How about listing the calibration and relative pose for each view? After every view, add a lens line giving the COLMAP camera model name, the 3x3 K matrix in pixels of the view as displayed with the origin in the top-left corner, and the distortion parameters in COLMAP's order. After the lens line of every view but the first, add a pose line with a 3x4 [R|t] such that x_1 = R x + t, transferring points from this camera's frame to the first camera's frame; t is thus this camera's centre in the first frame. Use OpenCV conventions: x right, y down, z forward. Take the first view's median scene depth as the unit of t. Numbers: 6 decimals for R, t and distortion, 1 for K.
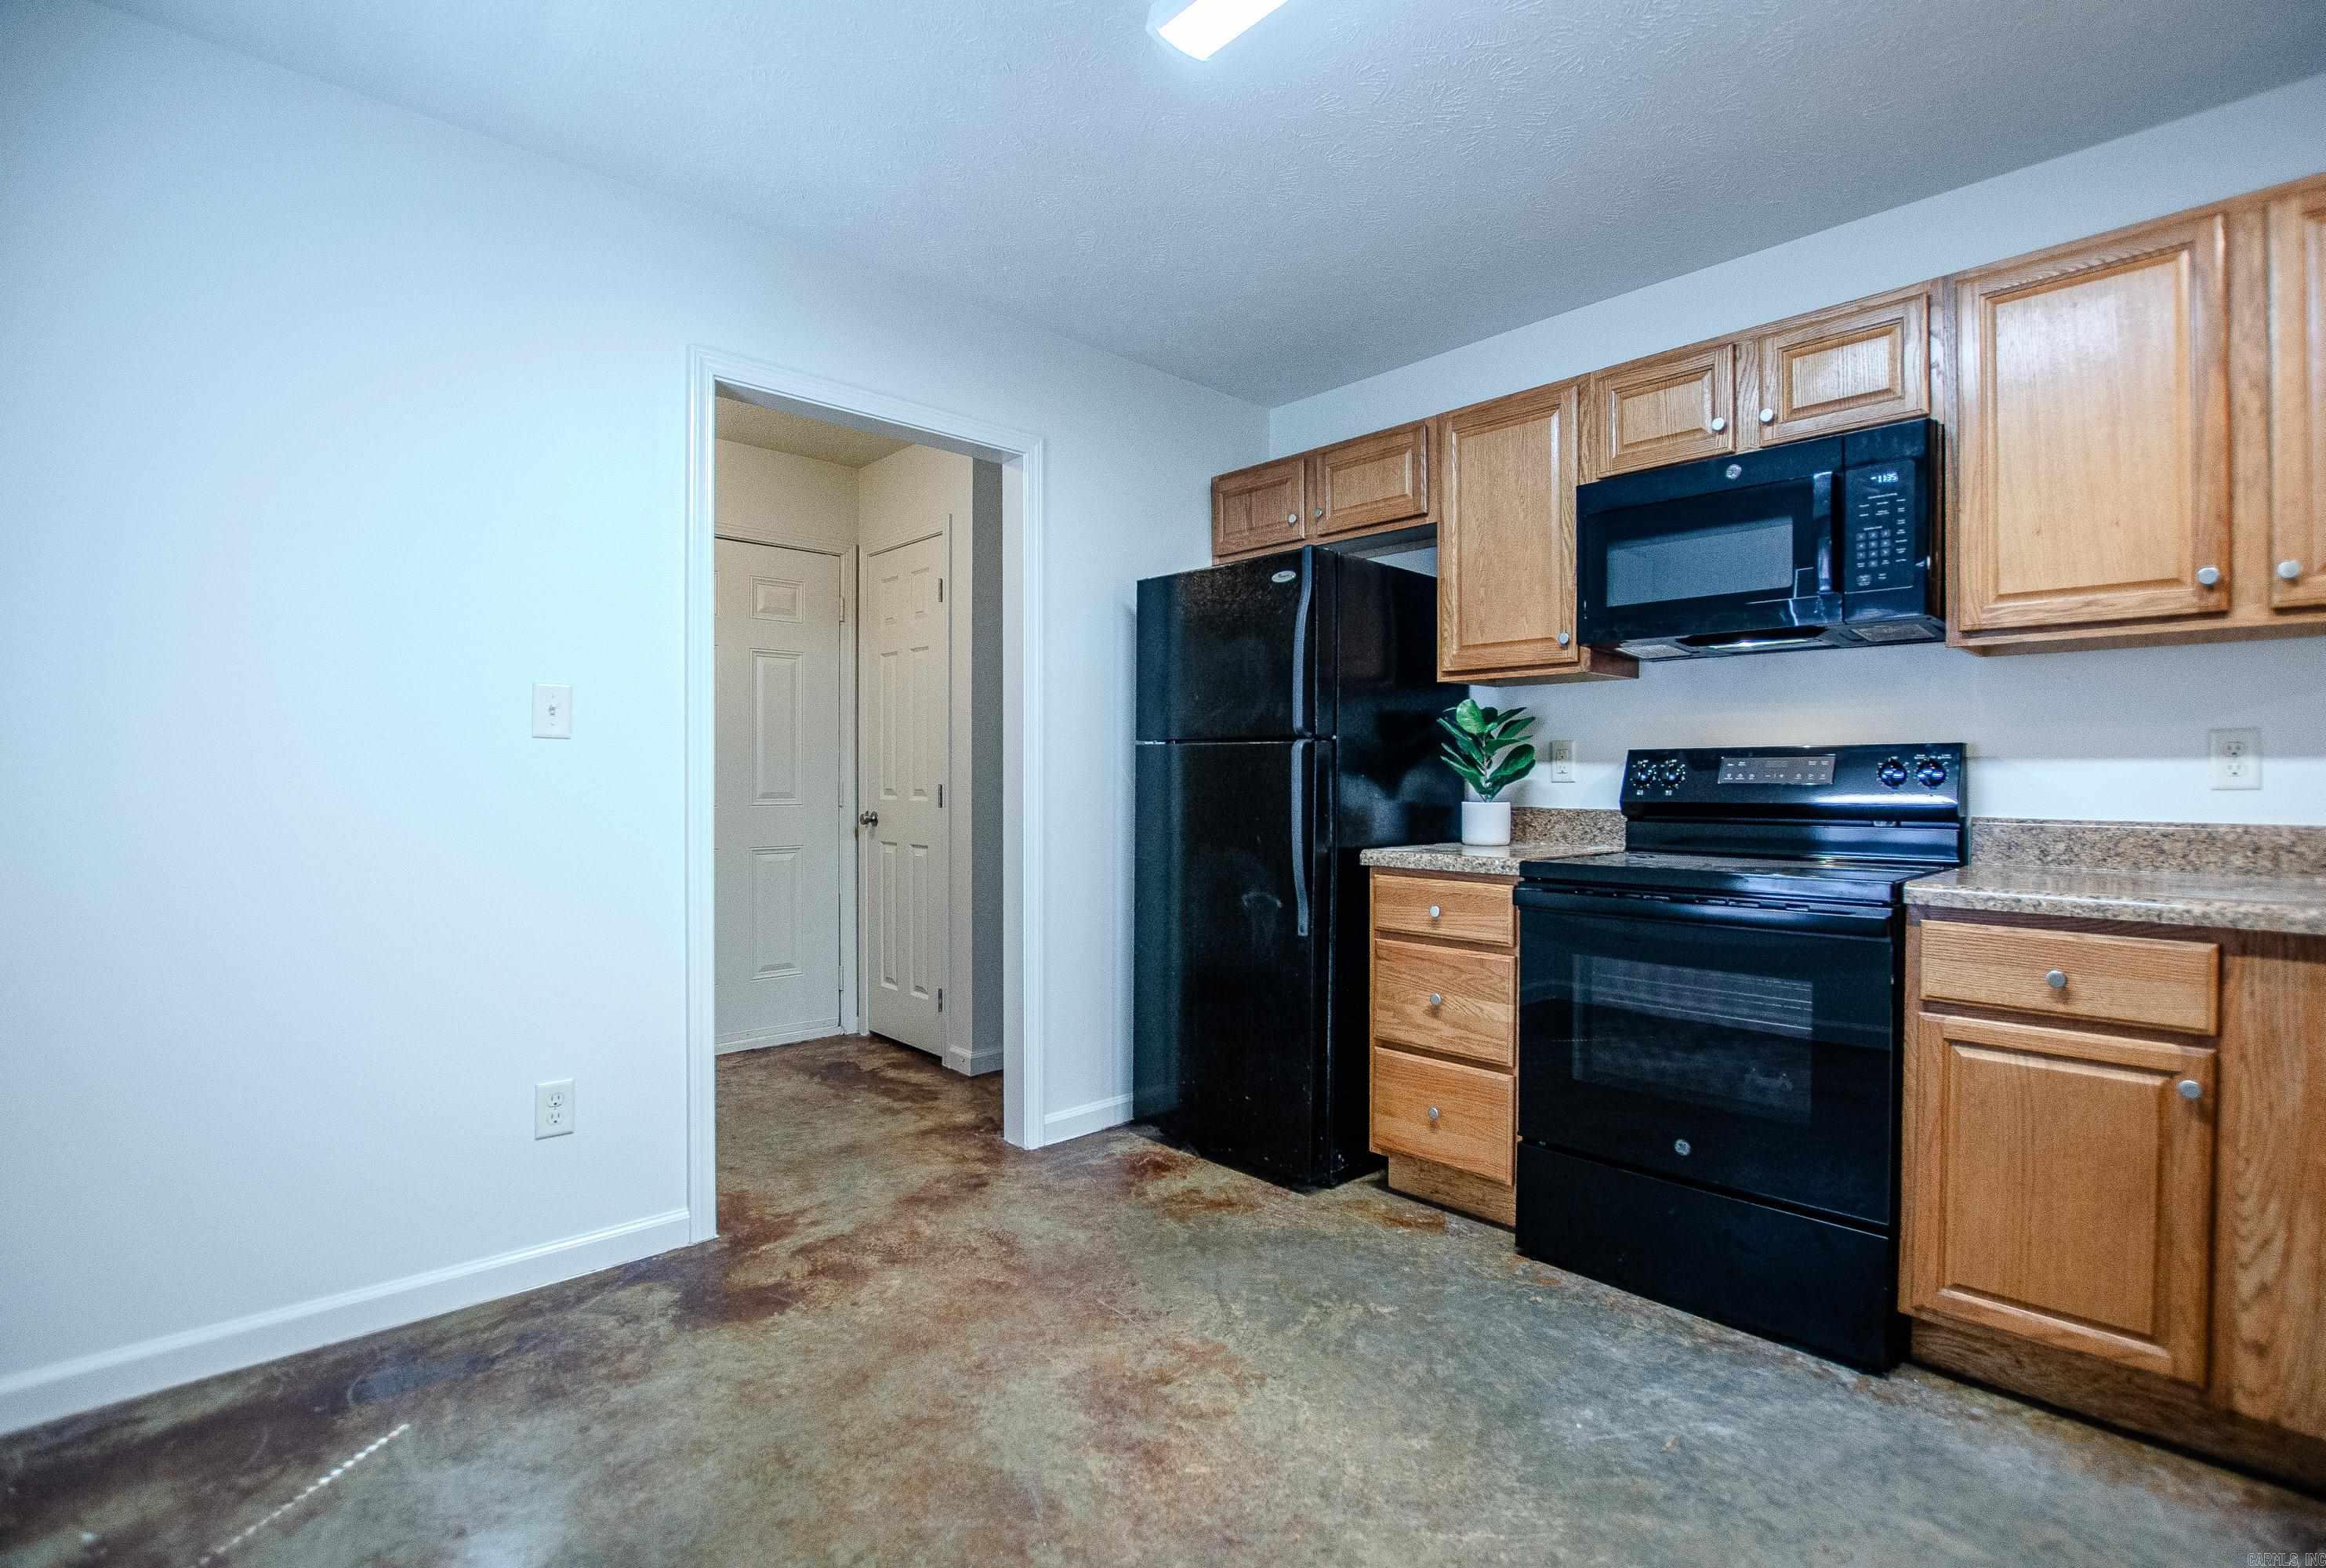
lens RADIAL K [[1069.2, 0, 1185.9], [0, 1069.2, 781.4], [0, 0, 1]] dist [-0.032494, 0.002501]
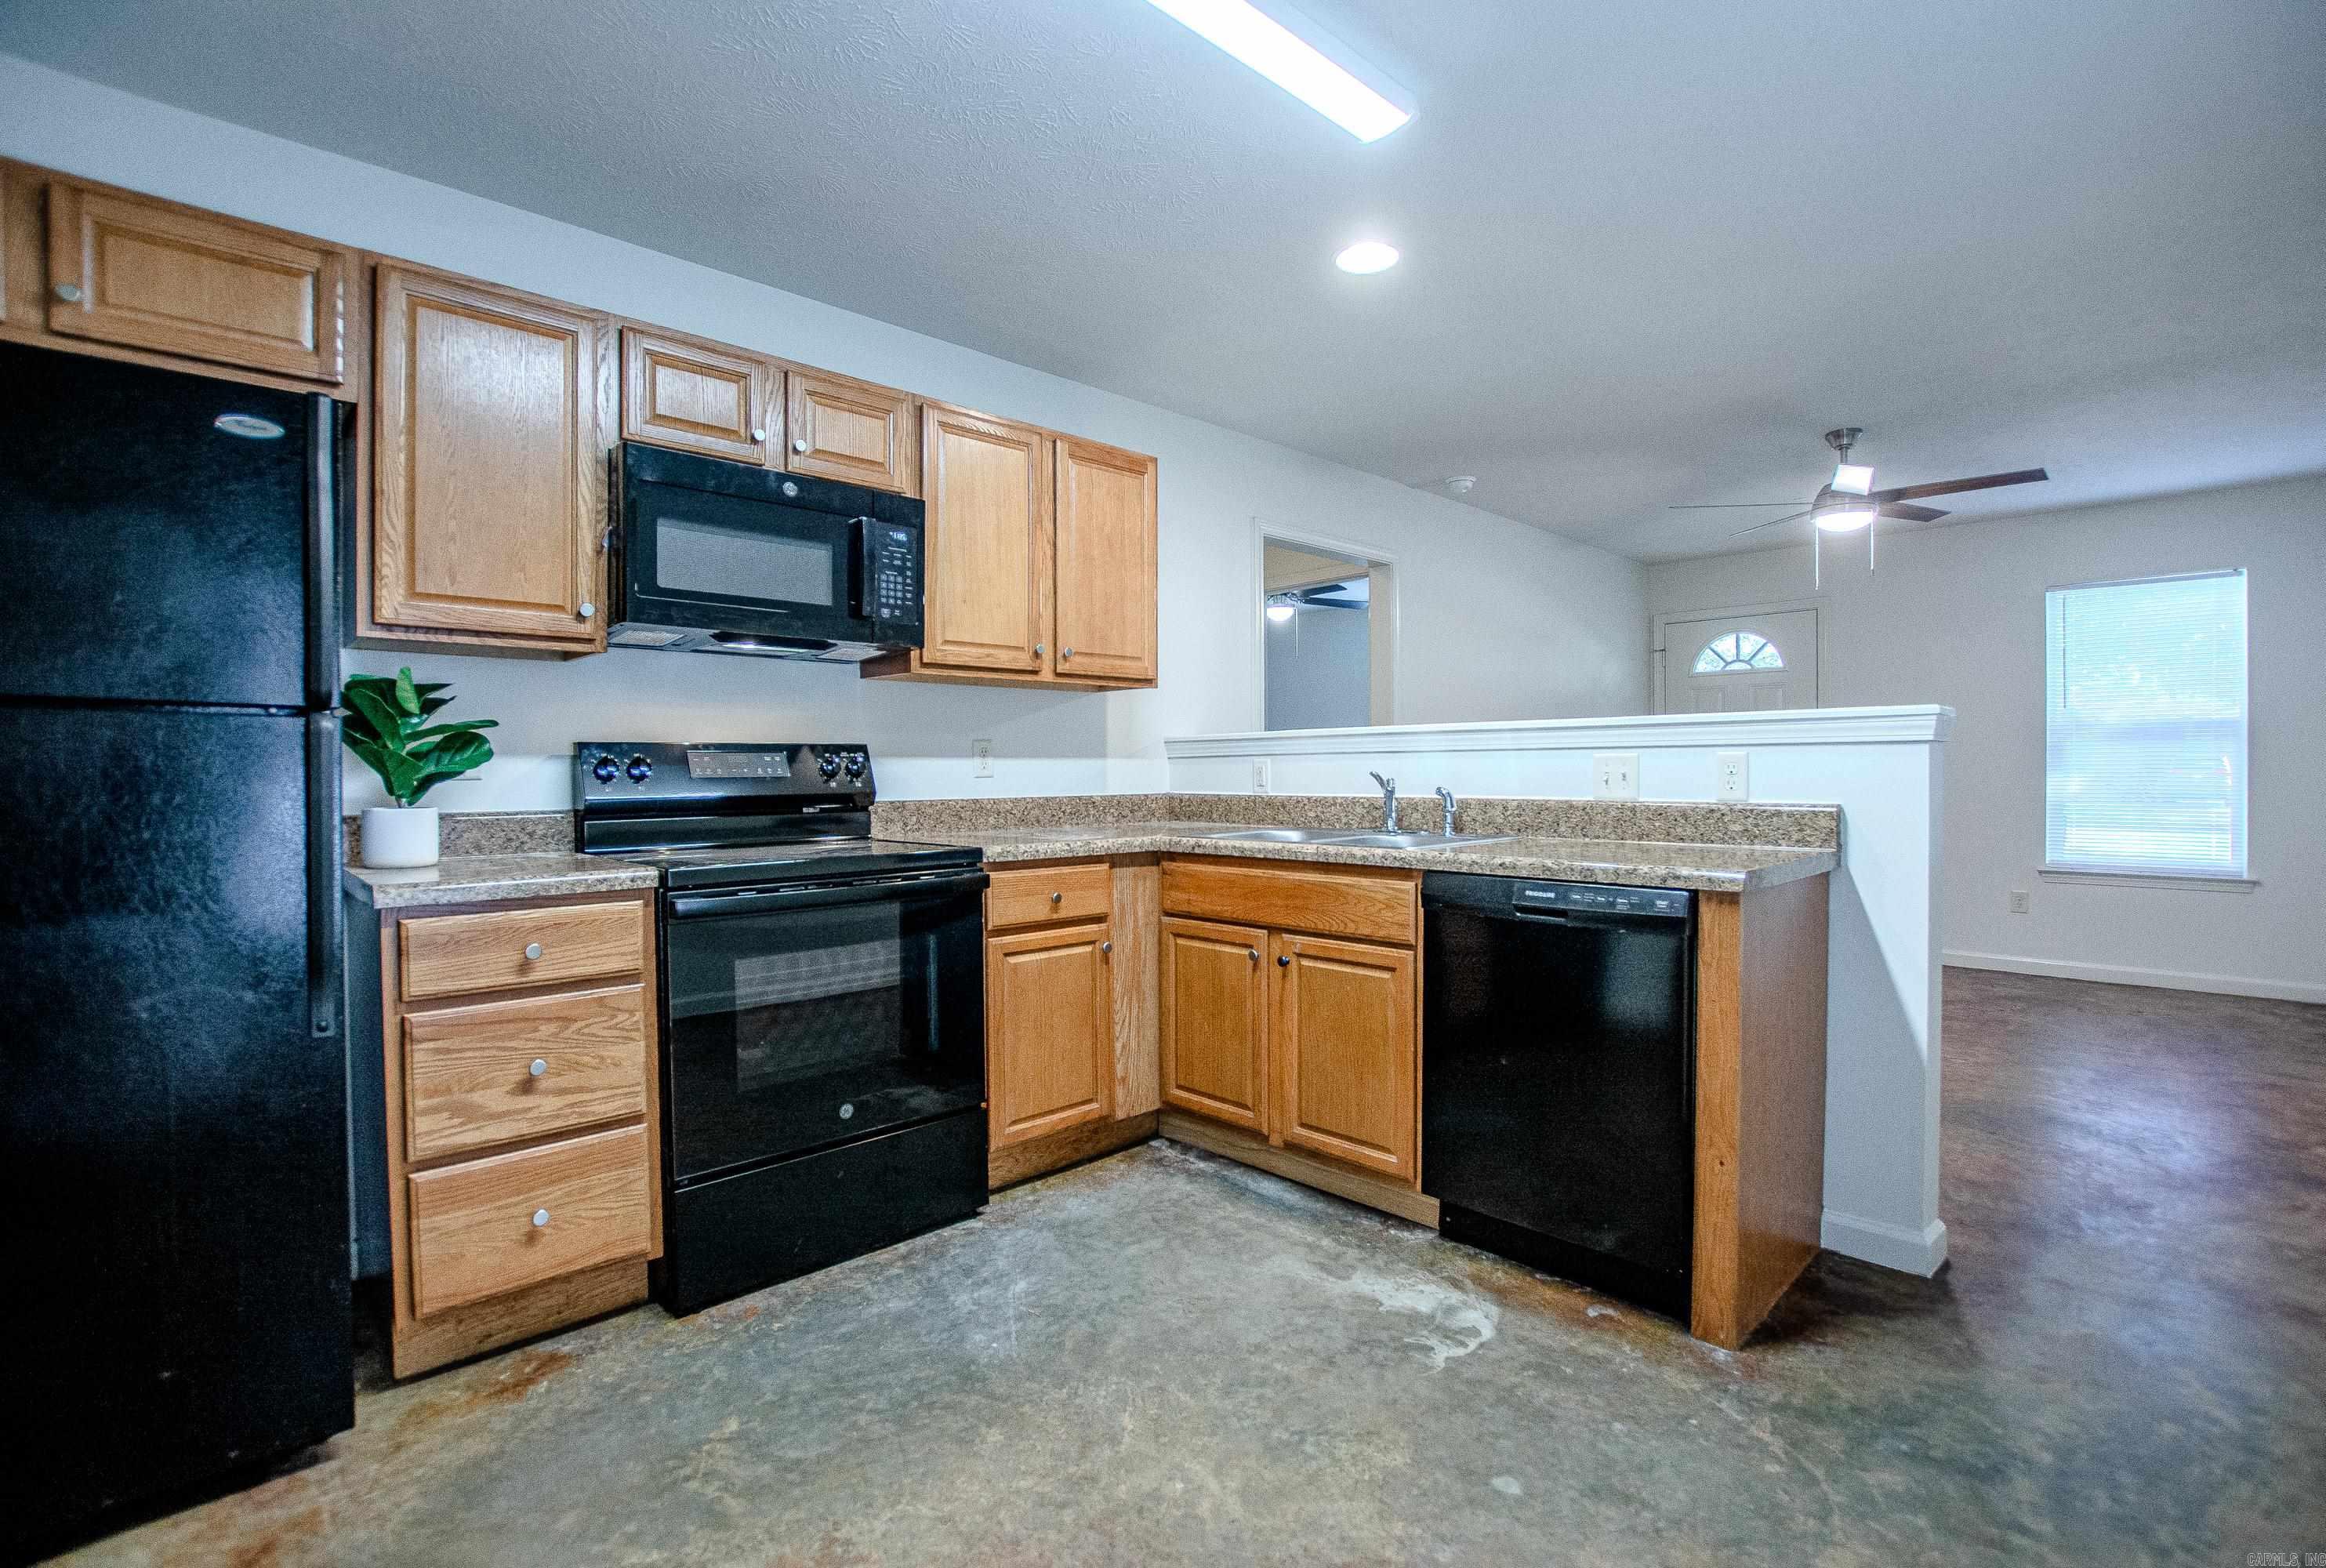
lens RADIAL K [[1069.2, 0, 1185.9], [0, 1069.2, 781.4], [0, 0, 1]] dist [-0.032494, 0.002501]
pose [[-0.015466, -0.013884, 0.999784, -0.539774], [0.009399, 0.999857, 0.014030, -0.004904], [-0.999836, 0.009614, -0.015333, 0.574219]]
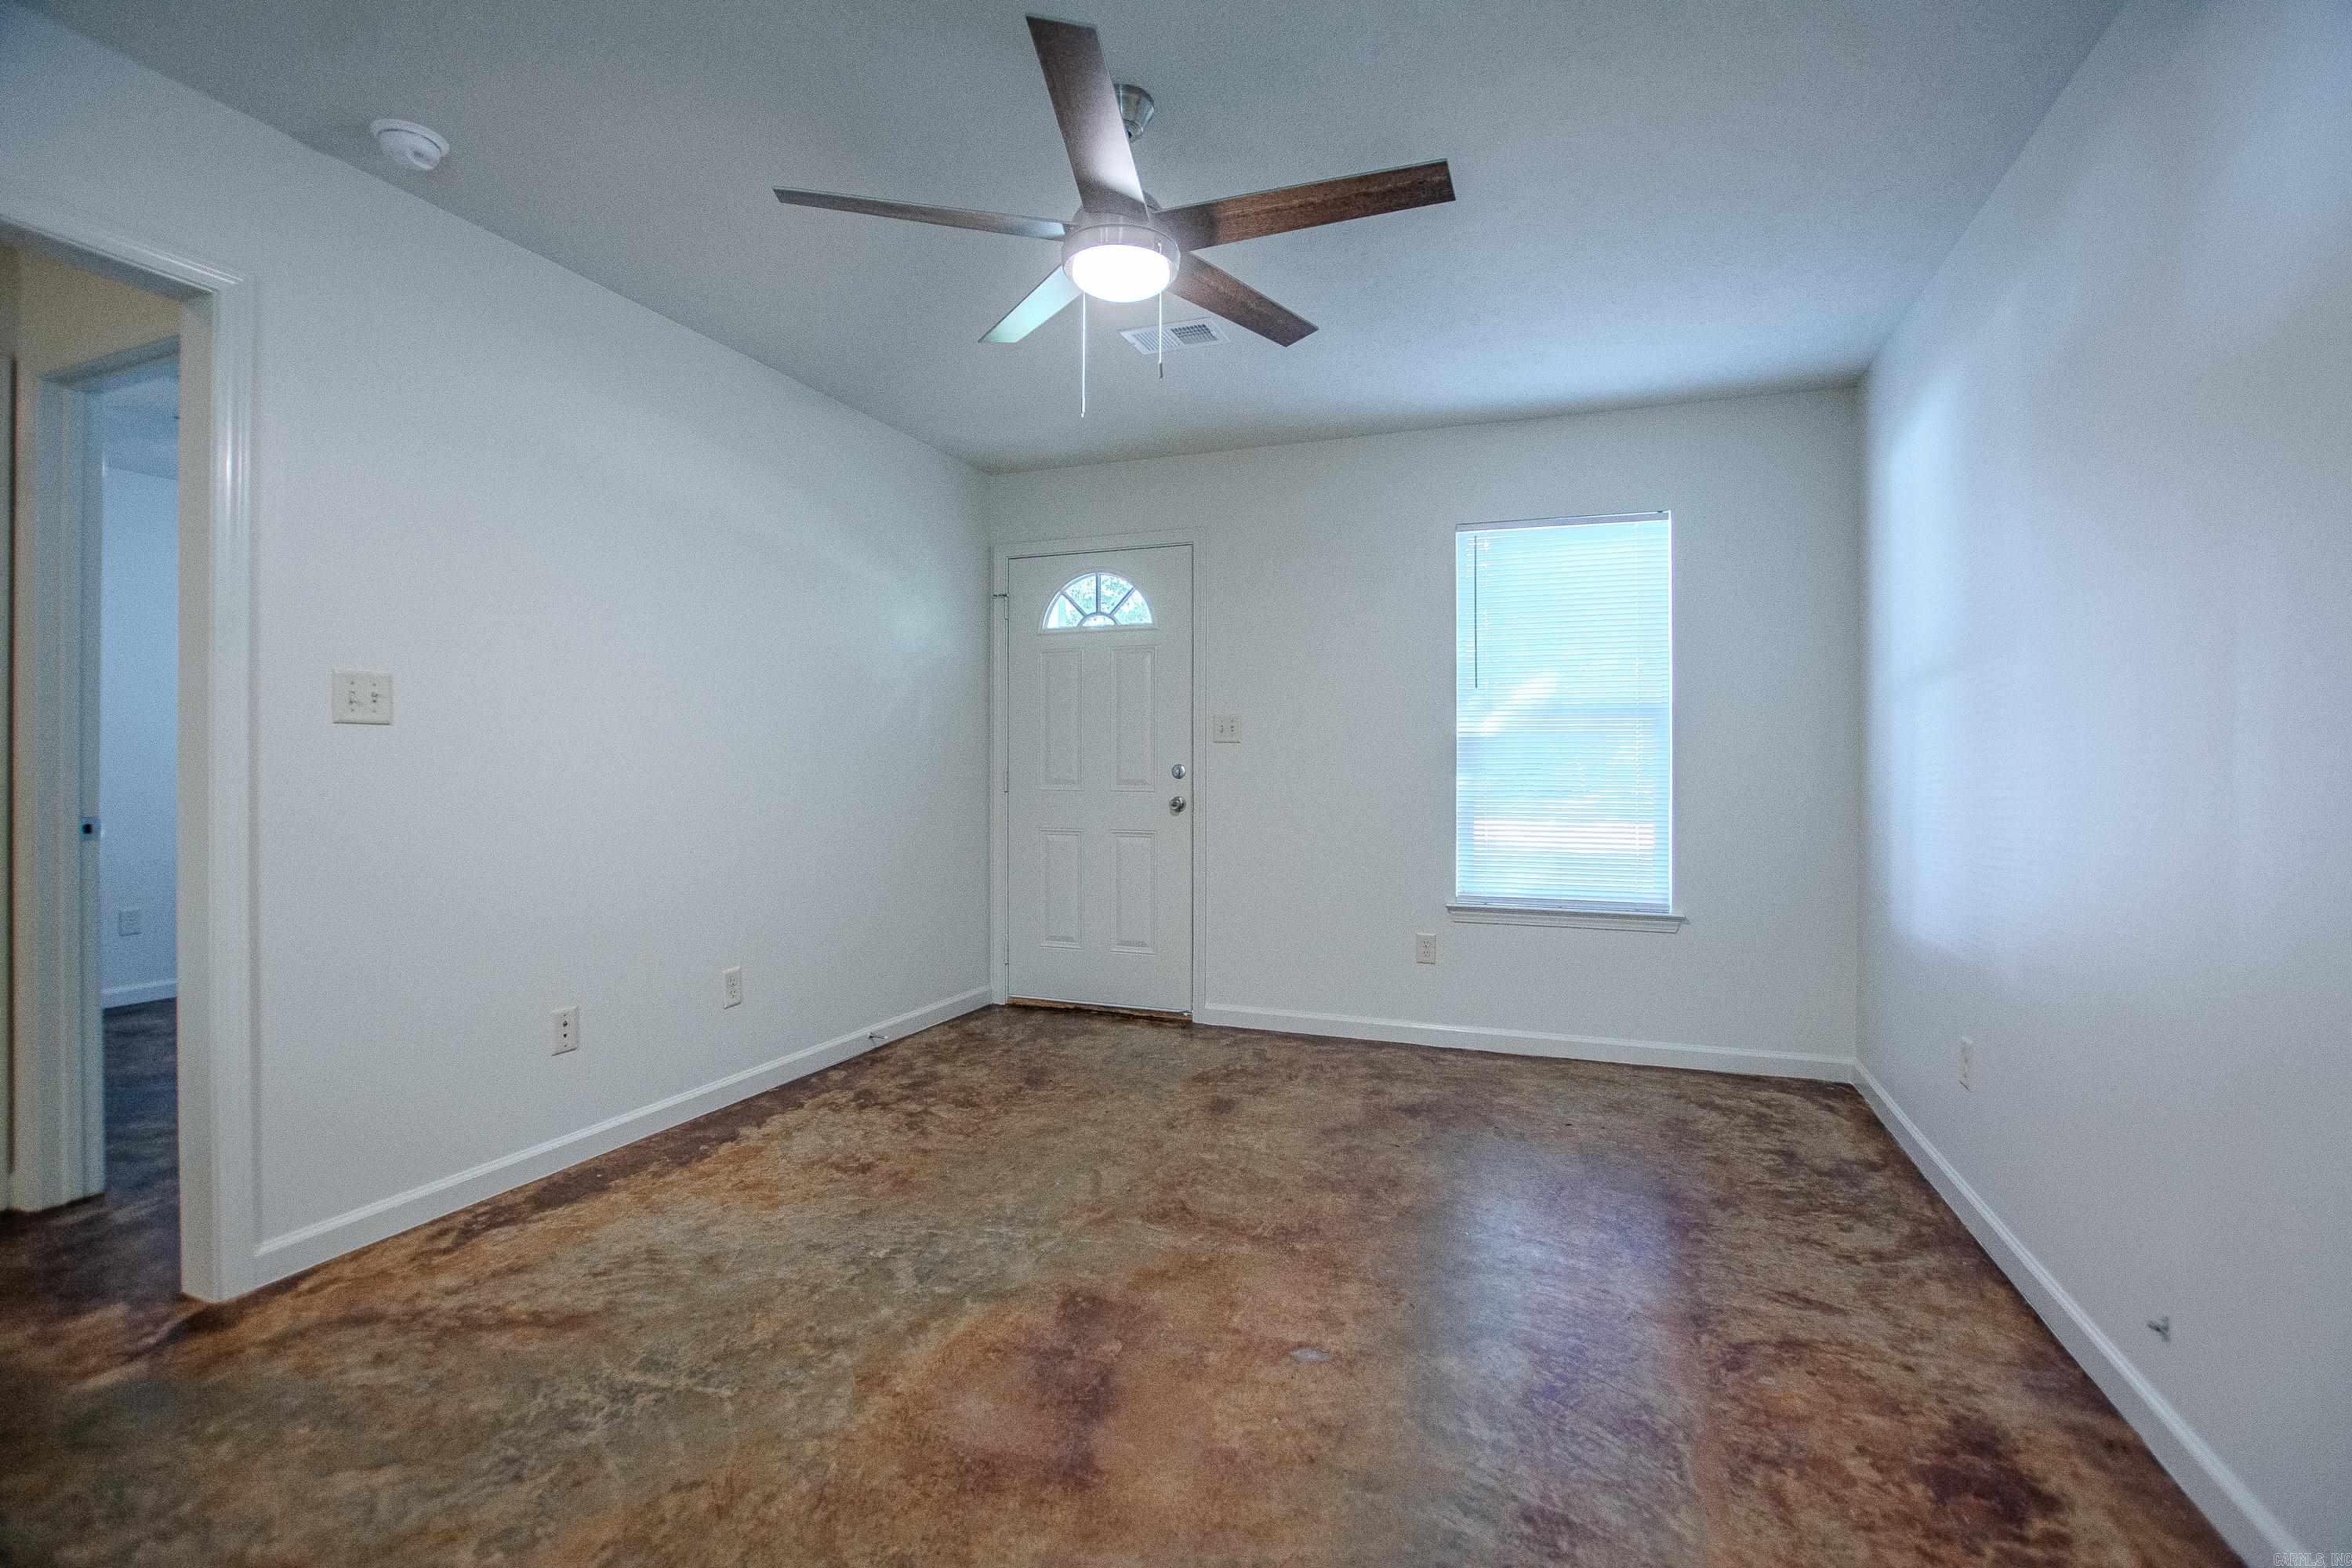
lens RADIAL K [[1051.9, 0, 1193.1], [0, 1051.9, 763.9], [0, 0, 1]] dist [-0.028705, 0.000584]
pose [[-0.439772, -0.002799, 0.898105, 0.348315], [0.001889, 0.999990, 0.004042, 0.003393], [-0.898107, 0.003474, -0.439763, -0.186819]]
